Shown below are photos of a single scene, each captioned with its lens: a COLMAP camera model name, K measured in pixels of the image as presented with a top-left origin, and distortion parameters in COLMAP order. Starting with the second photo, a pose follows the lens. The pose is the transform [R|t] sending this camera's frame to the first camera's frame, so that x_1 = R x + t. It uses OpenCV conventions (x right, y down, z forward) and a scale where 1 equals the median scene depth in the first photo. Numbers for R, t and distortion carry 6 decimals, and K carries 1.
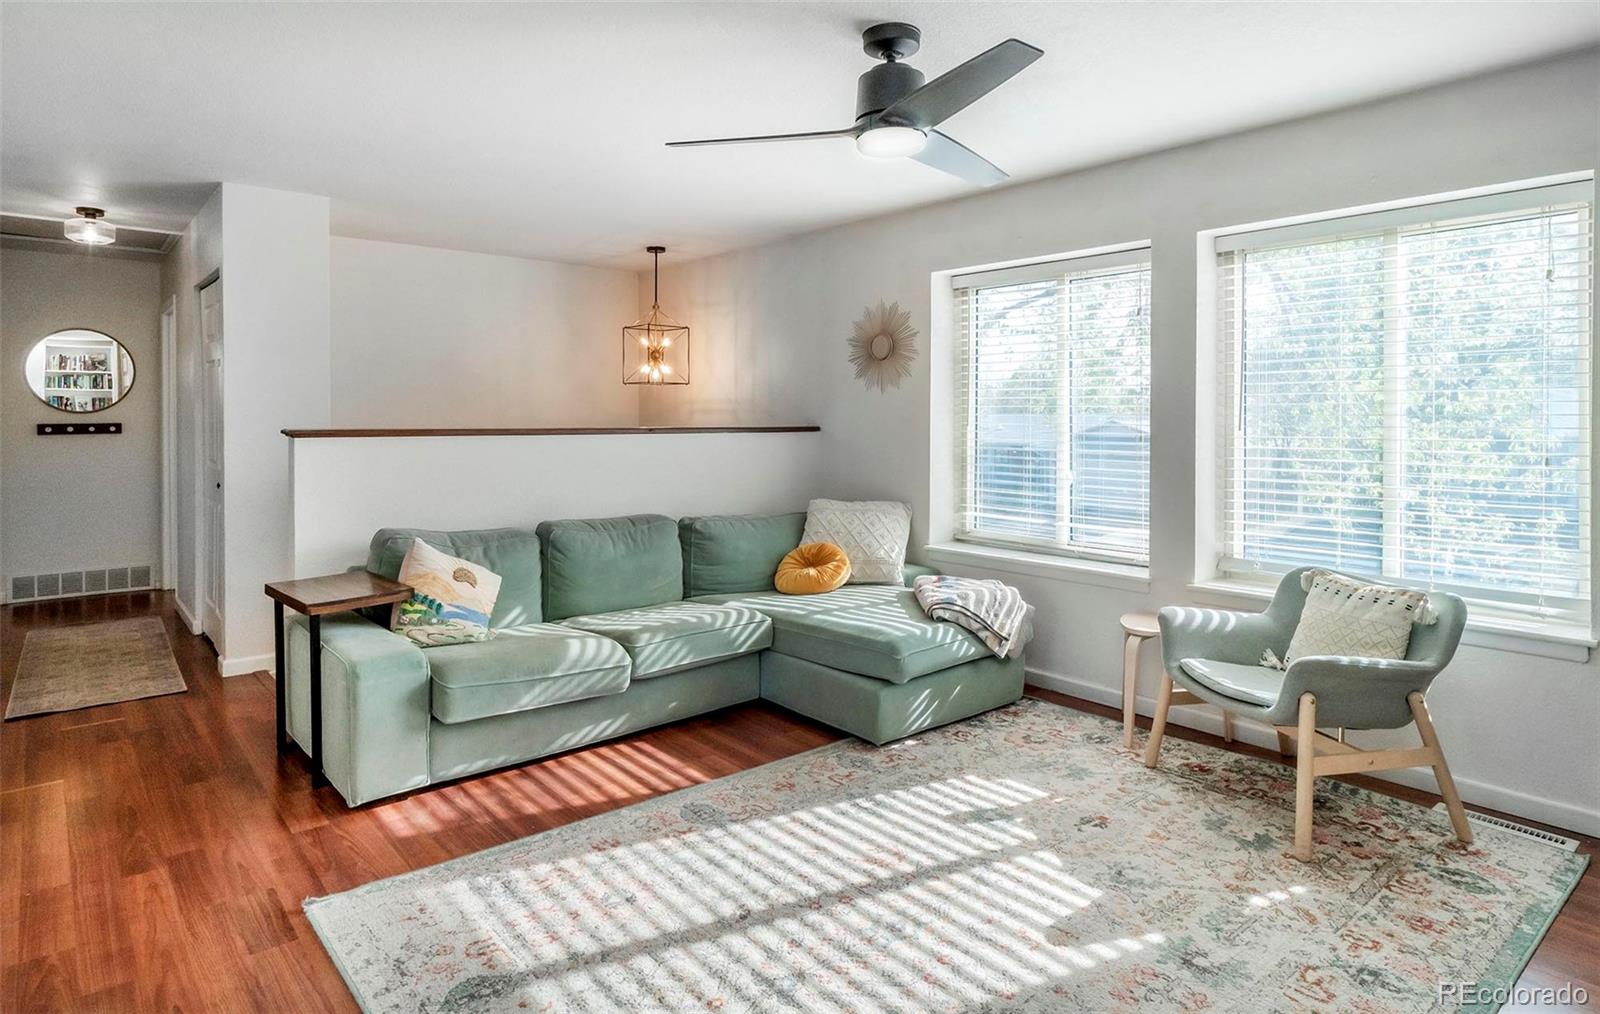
lens RADIAL K [[859.5, 0, 746.4], [0, 859.5, 419.7], [0, 0, 1]] dist [0.001255, 0.000995]
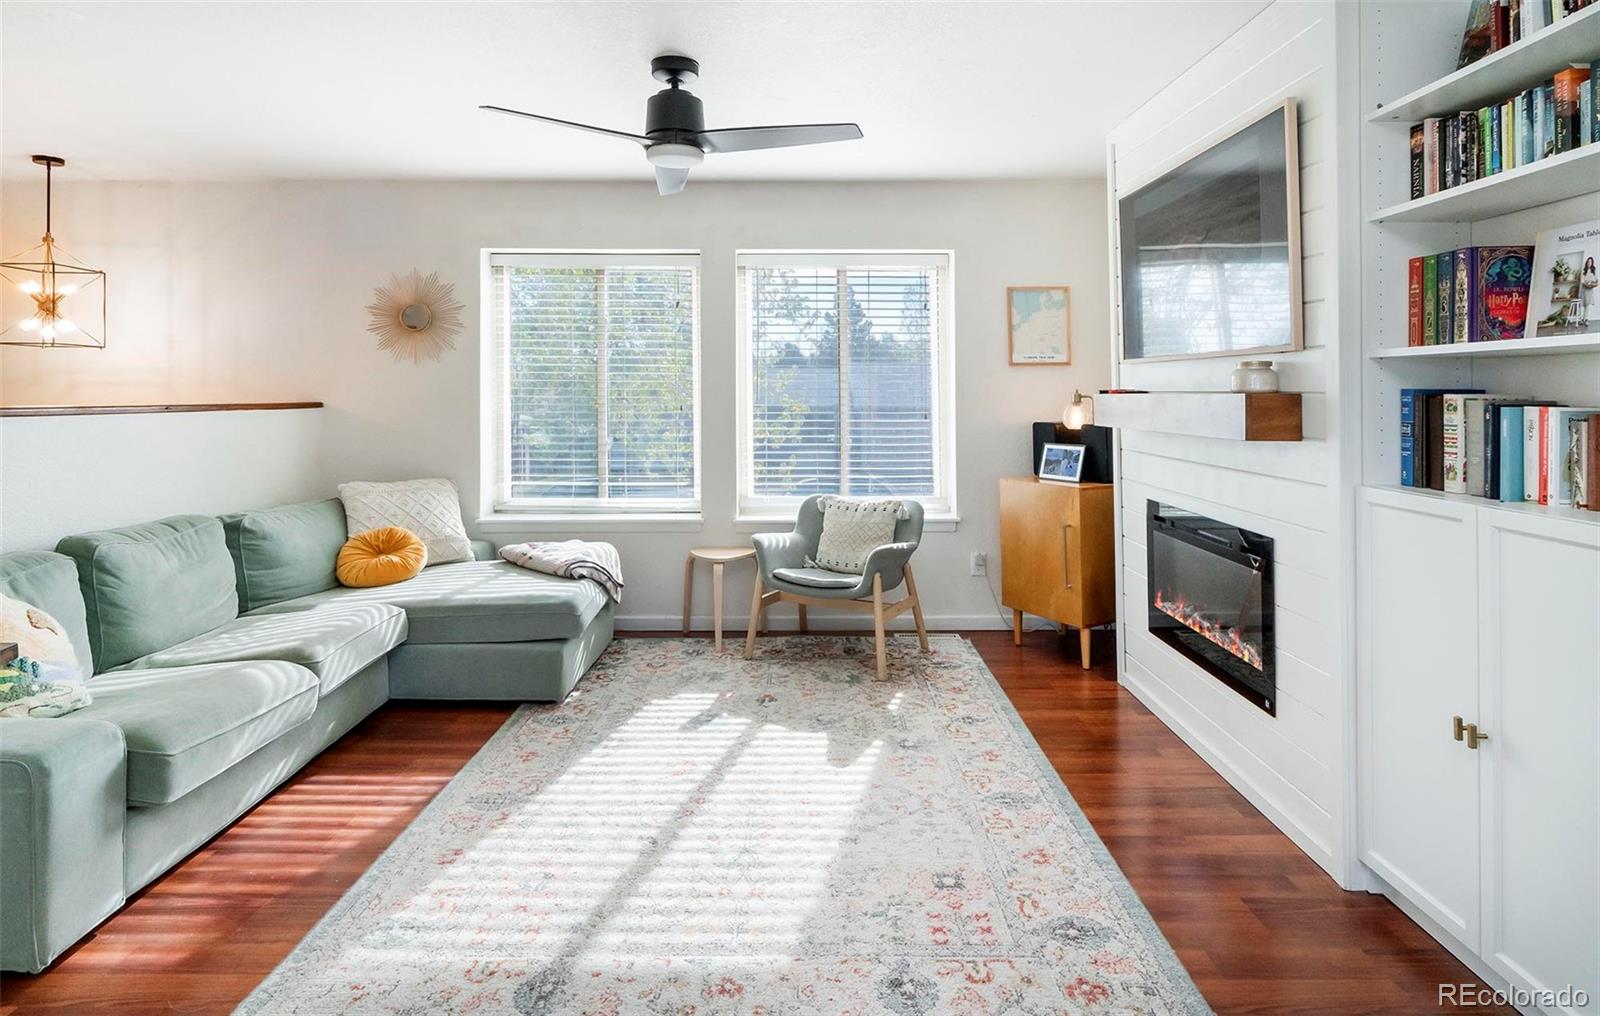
lens RADIAL K [[918.3, 0, 738.1], [0, 918.3, 380.7], [0, 0, 1]] dist [0.000046, 0.000100]
pose [[0.644663, 0.010318, 0.764398, -0.621302], [0.003338, 0.999861, -0.016311, 0.004694], [-0.764460, 0.013067, 0.644539, 0.112389]]
